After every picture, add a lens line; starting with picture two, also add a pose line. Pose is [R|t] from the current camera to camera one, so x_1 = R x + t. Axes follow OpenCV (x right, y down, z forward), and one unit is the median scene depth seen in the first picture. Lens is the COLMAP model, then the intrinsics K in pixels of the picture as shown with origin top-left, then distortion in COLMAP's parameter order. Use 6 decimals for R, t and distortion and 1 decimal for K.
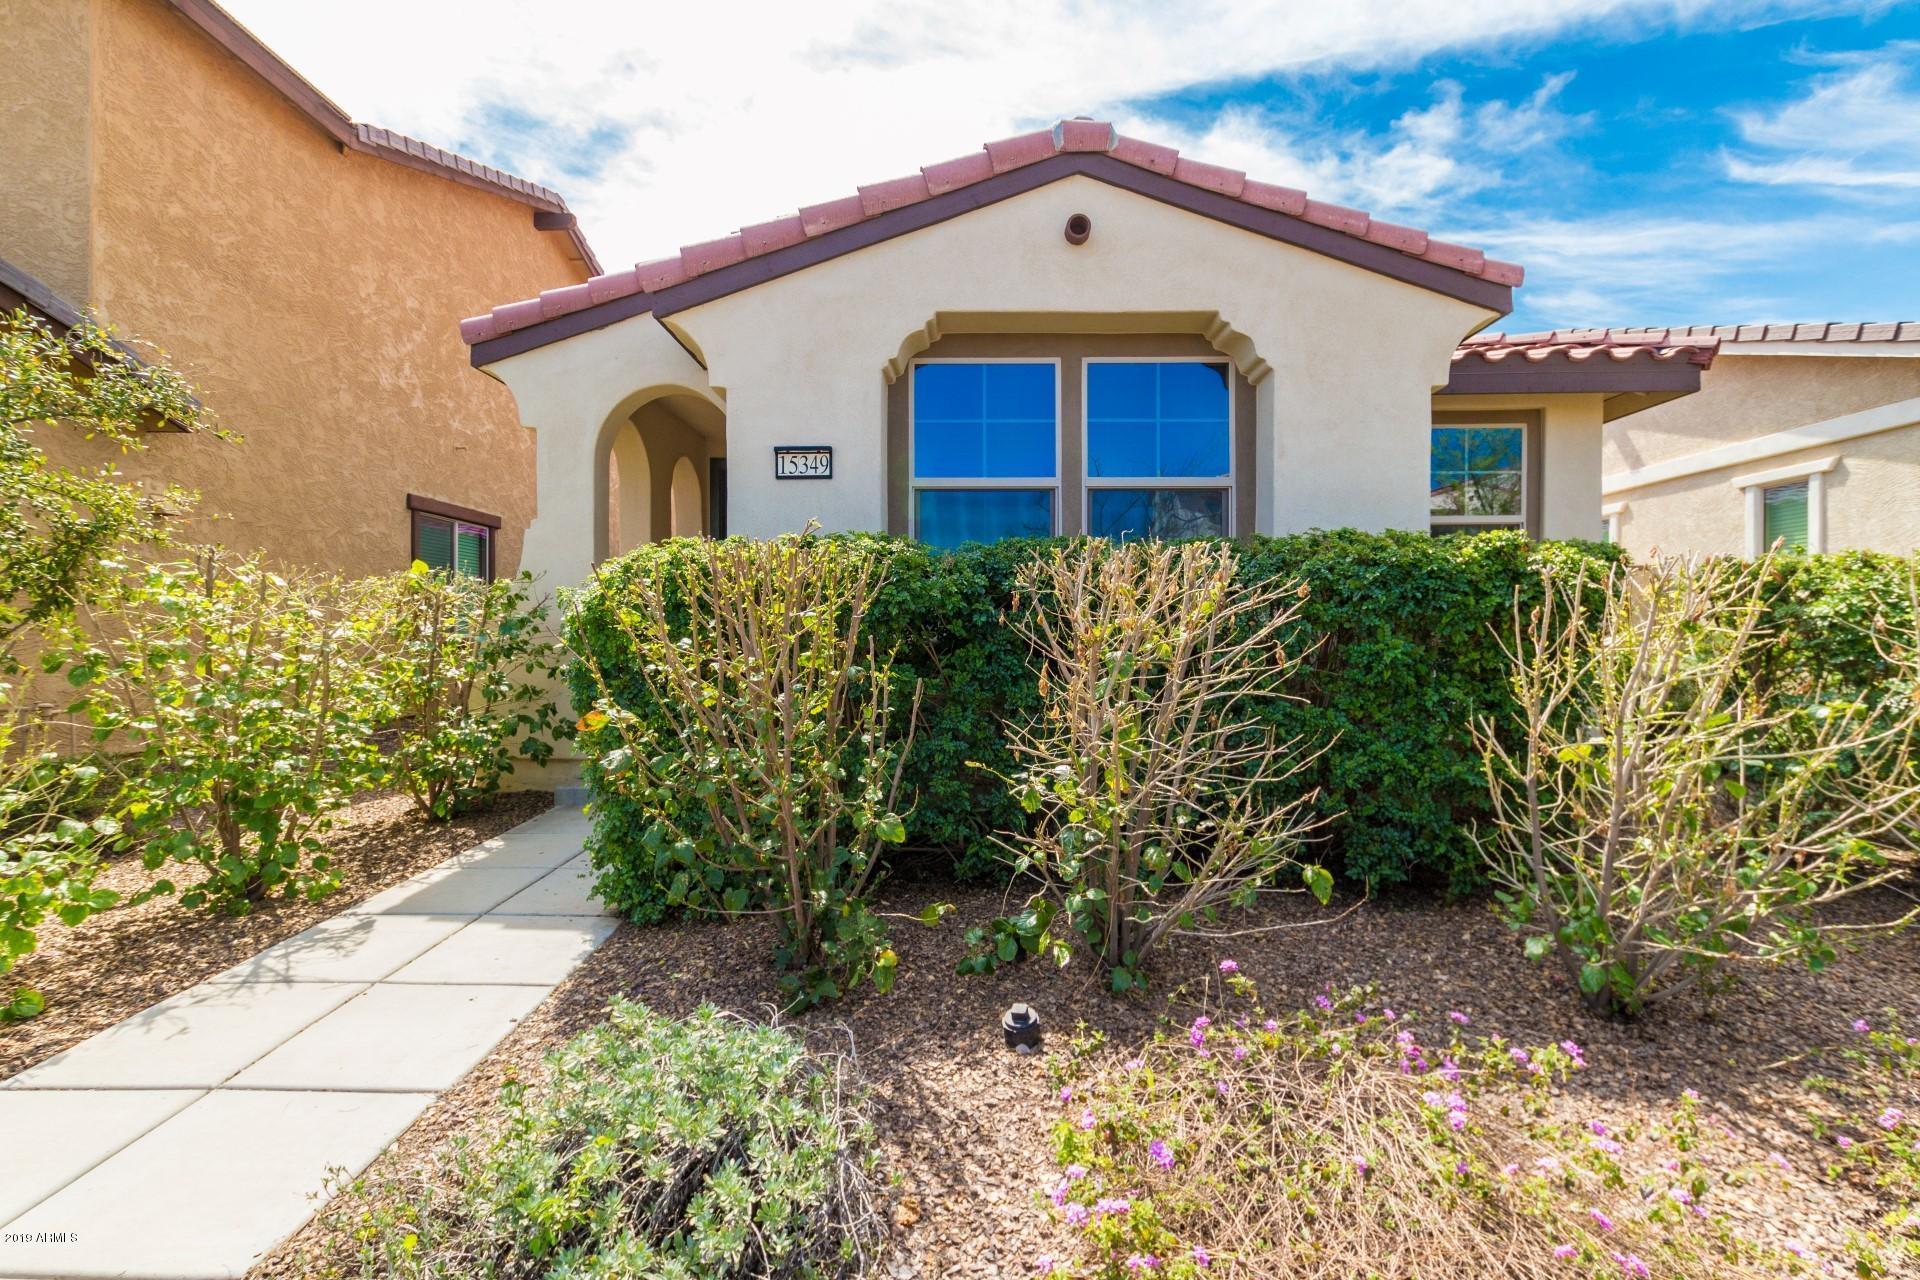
lens RADIAL K [[880.5, 0, 955.2], [0, 880.5, 642.2], [0, 0, 1]] dist [0.002761, -0.000300]
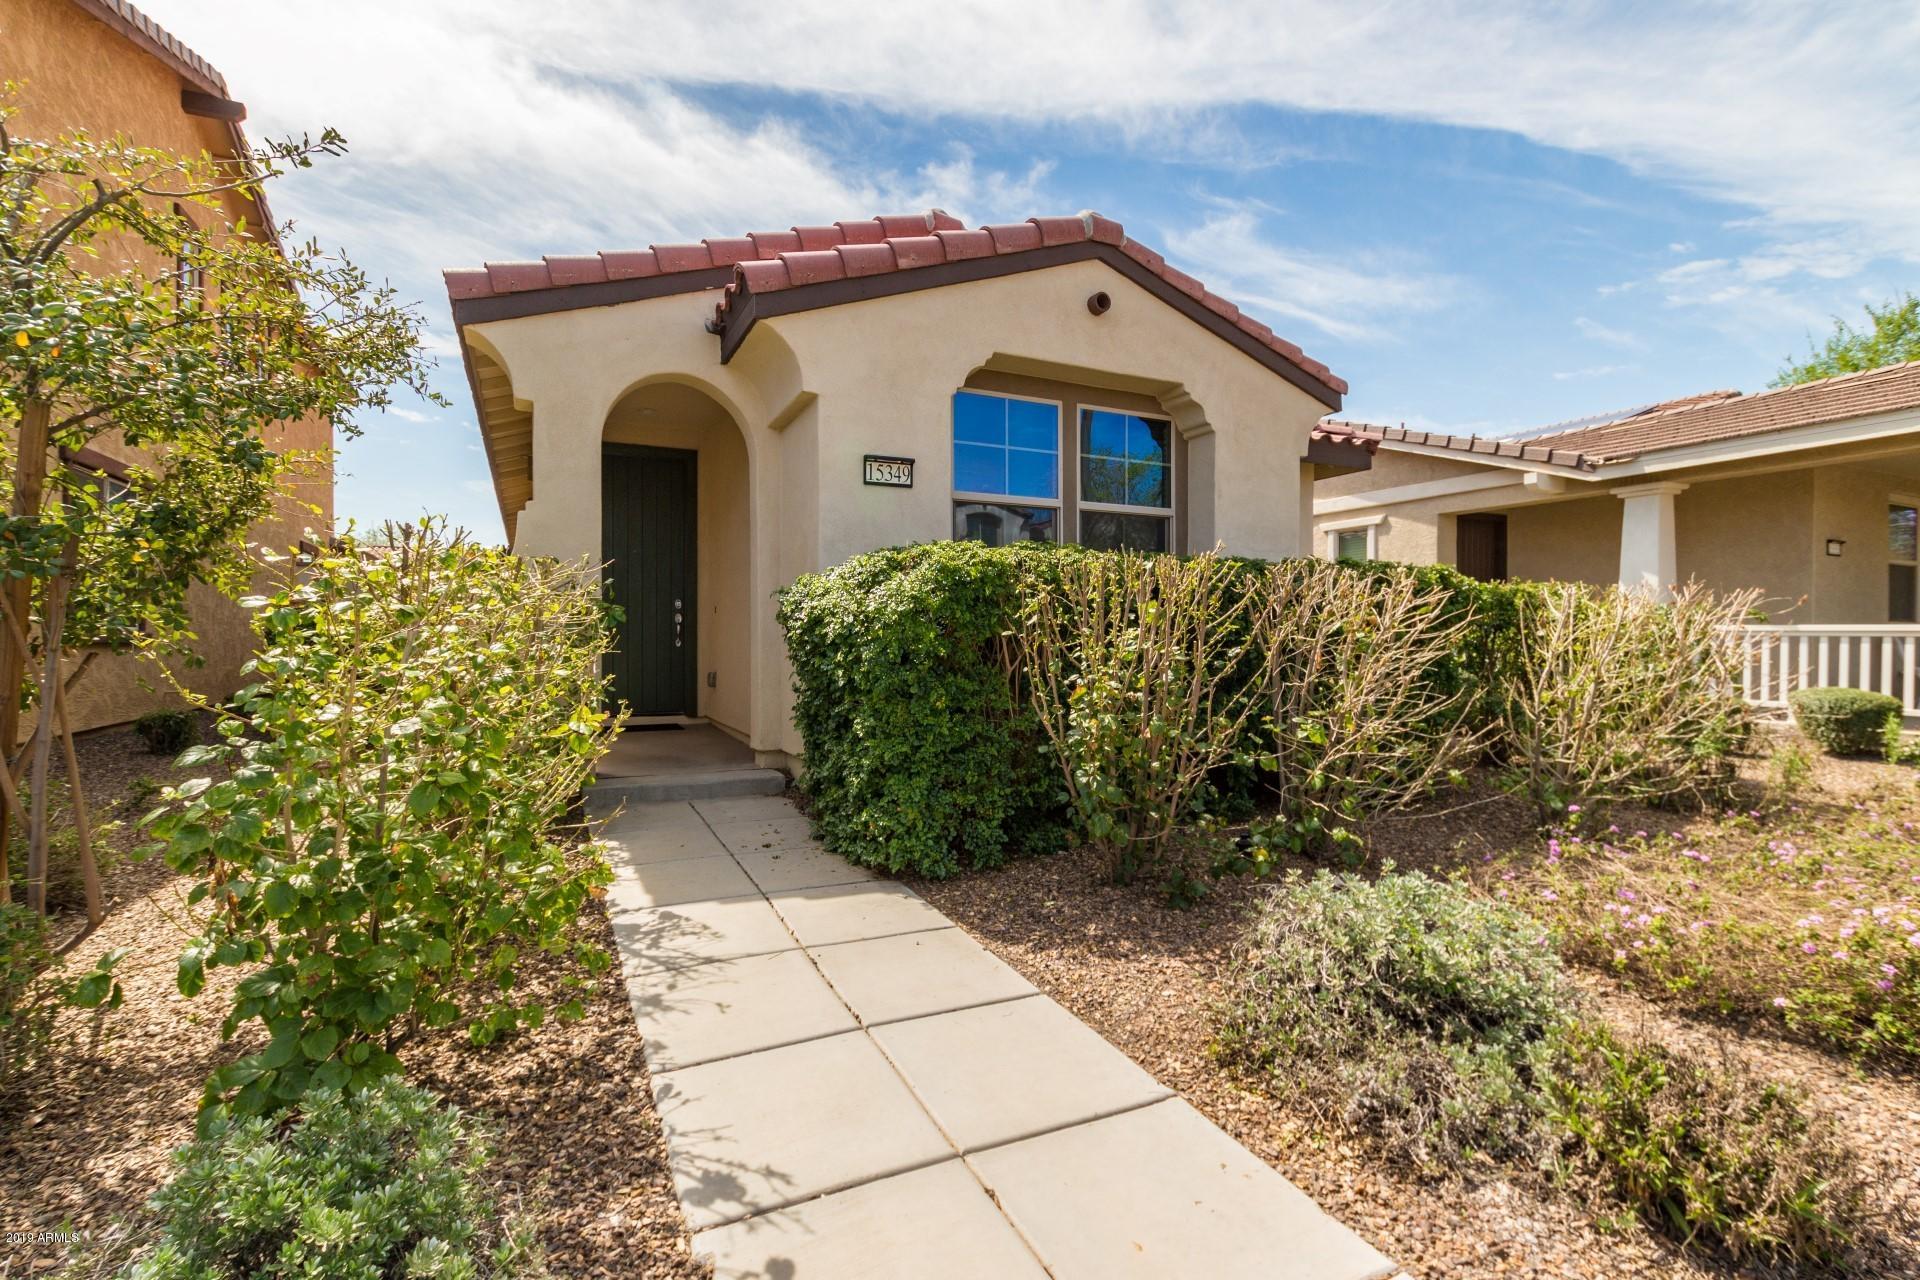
lens RADIAL K [[880.5, 0, 951.4], [0, 880.5, 638.4], [0, 0, 1]] dist [0.002761, -0.000300]
pose [[0.895015, 0.002120, 0.446031, -0.593541], [-0.001065, 0.999996, -0.002615, 0.008074], [-0.446034, 0.001866, 0.895014, -0.021388]]
